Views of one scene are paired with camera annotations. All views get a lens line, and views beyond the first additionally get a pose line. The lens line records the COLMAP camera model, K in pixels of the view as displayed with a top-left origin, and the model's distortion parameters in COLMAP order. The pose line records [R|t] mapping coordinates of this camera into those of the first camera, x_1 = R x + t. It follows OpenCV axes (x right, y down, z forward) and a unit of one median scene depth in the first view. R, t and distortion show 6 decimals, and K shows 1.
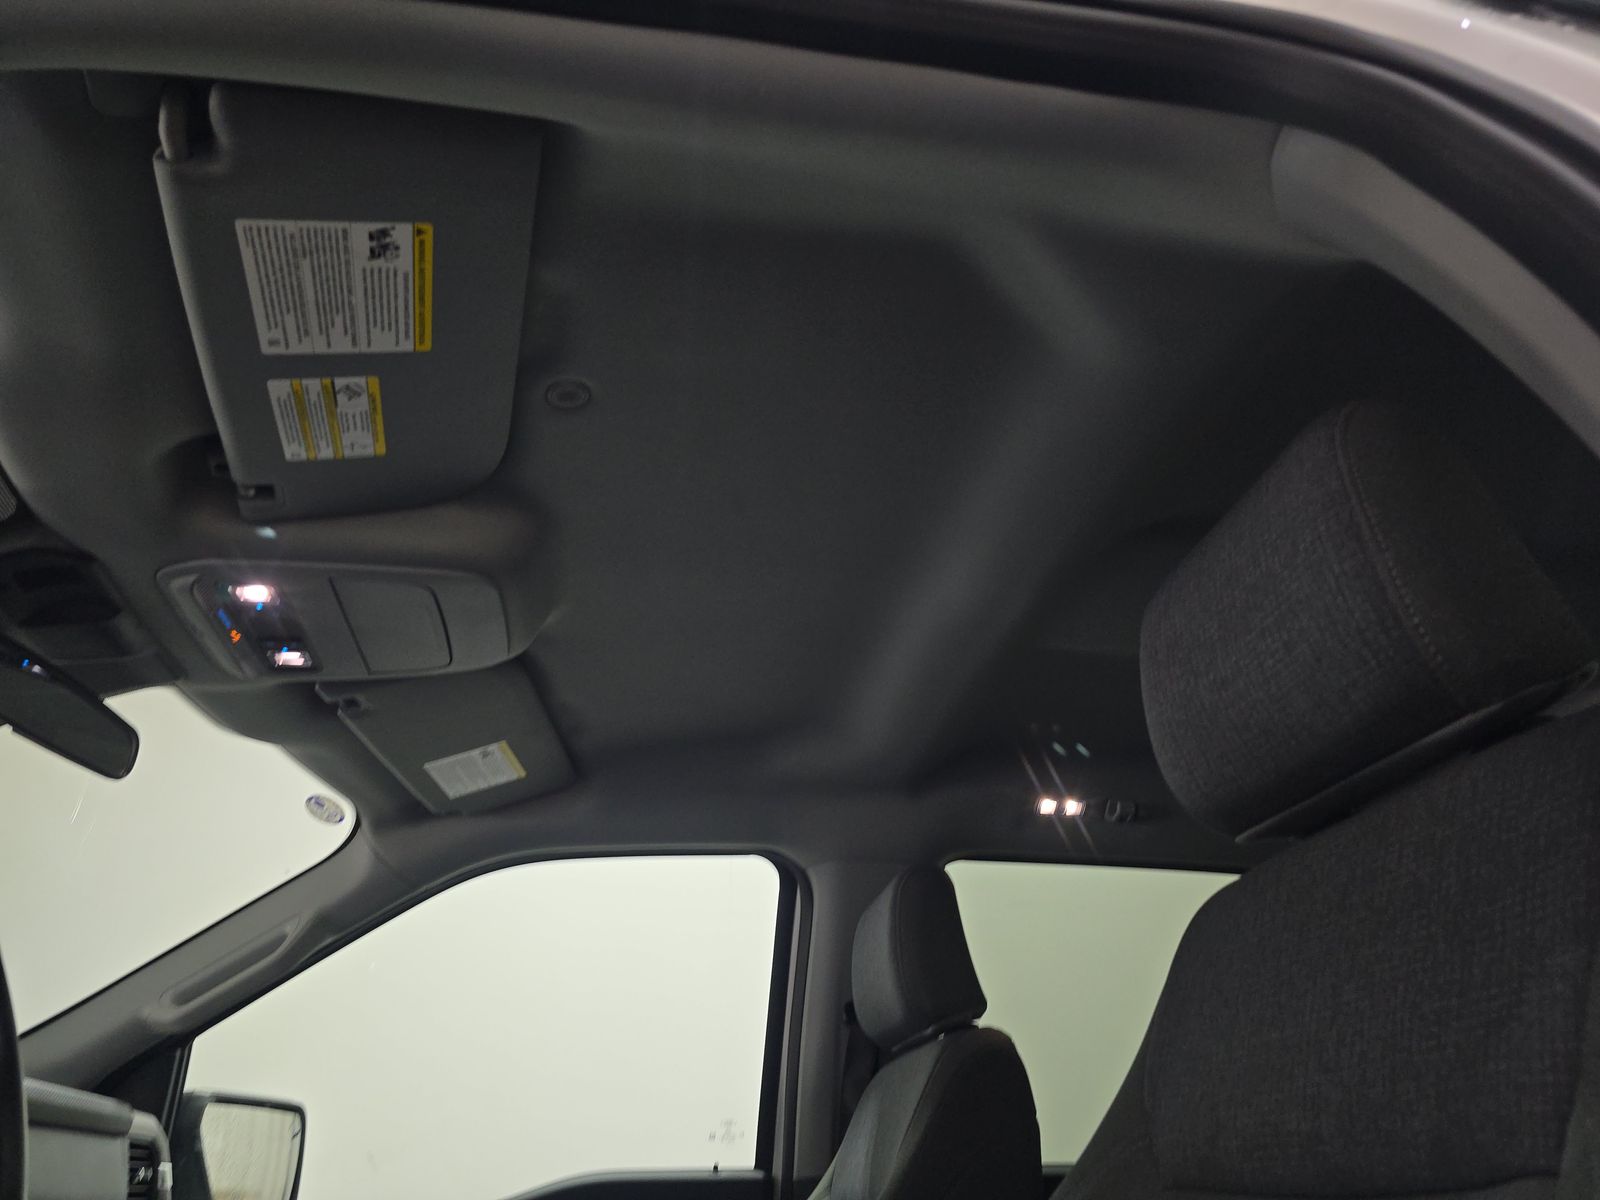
lens RADIAL K [[1068.6, 0, 807.3], [0, 1068.6, 596.0], [0, 0, 1]] dist [0.051790, -0.043988]
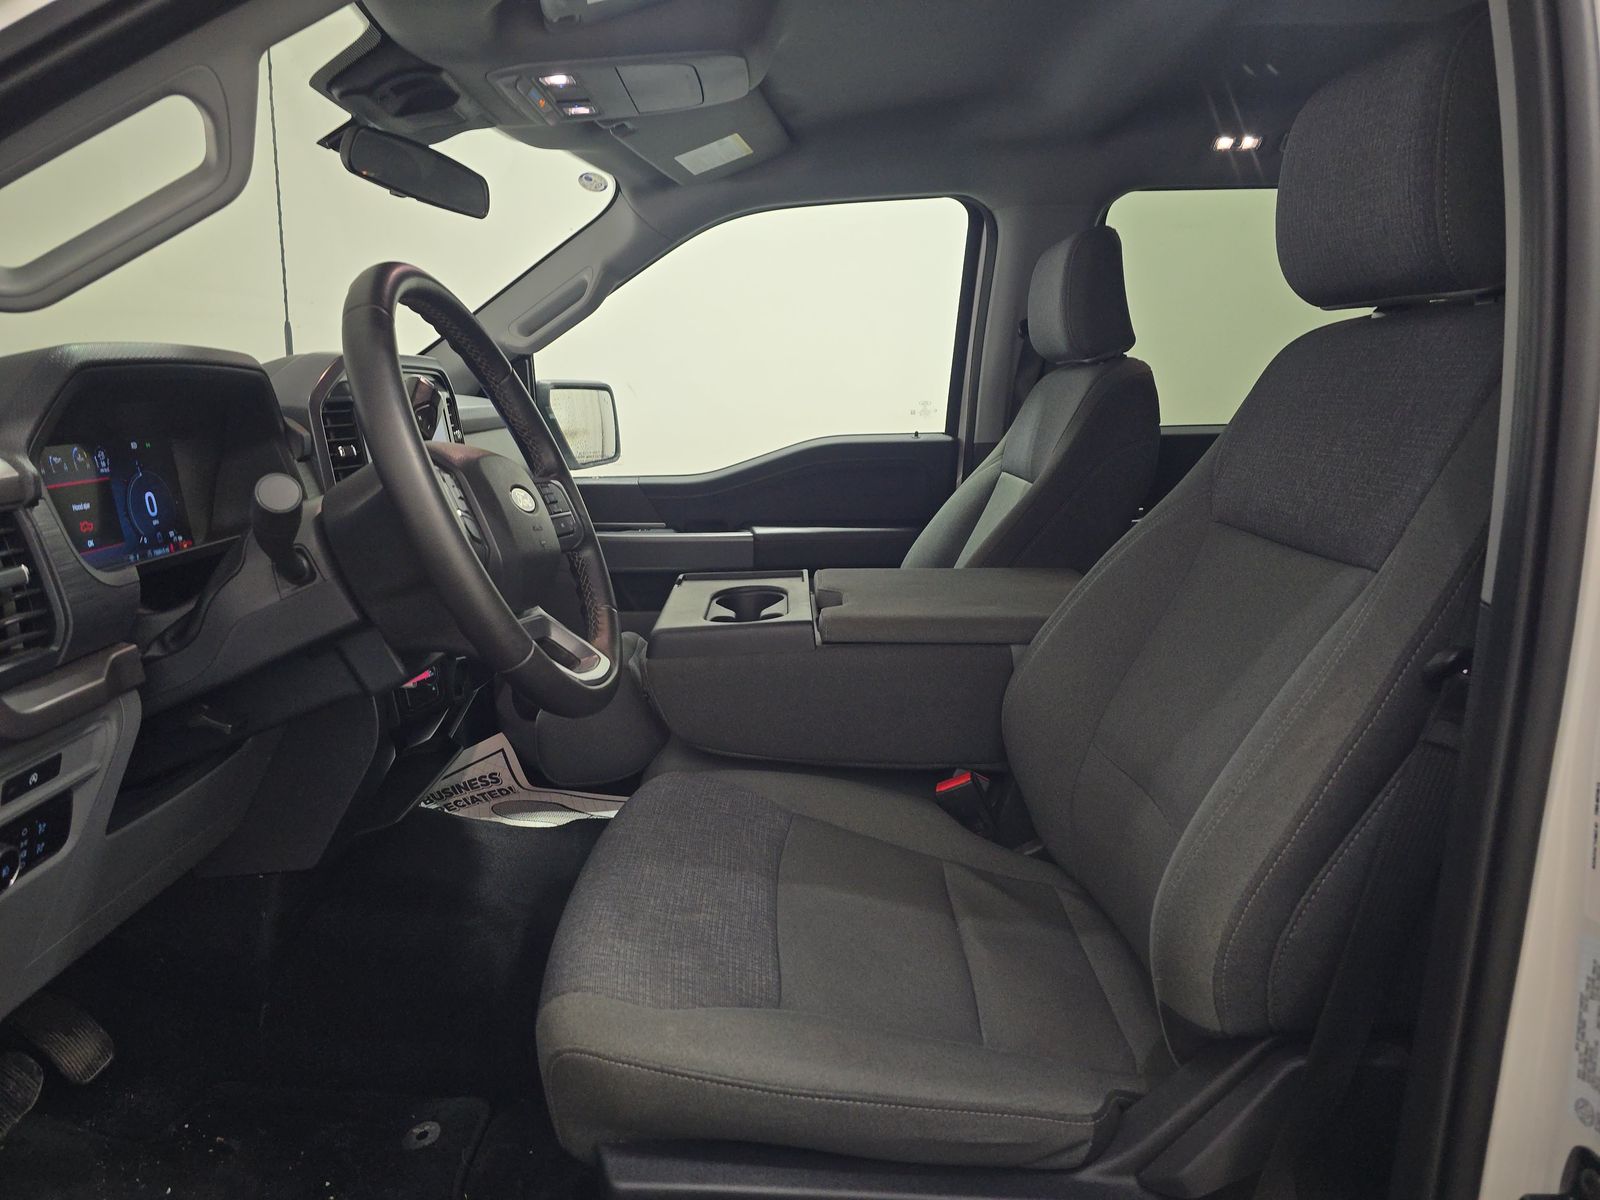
lens RADIAL K [[1068.6, 0, 807.3], [0, 1068.6, 596.0], [0, 0, 1]] dist [0.051790, -0.043988]
pose [[0.988889, 0.028201, -0.145954, -0.019569], [0.073177, 0.762288, 0.643088, -0.206408], [0.129395, -0.646624, 0.751755, -0.175855]]
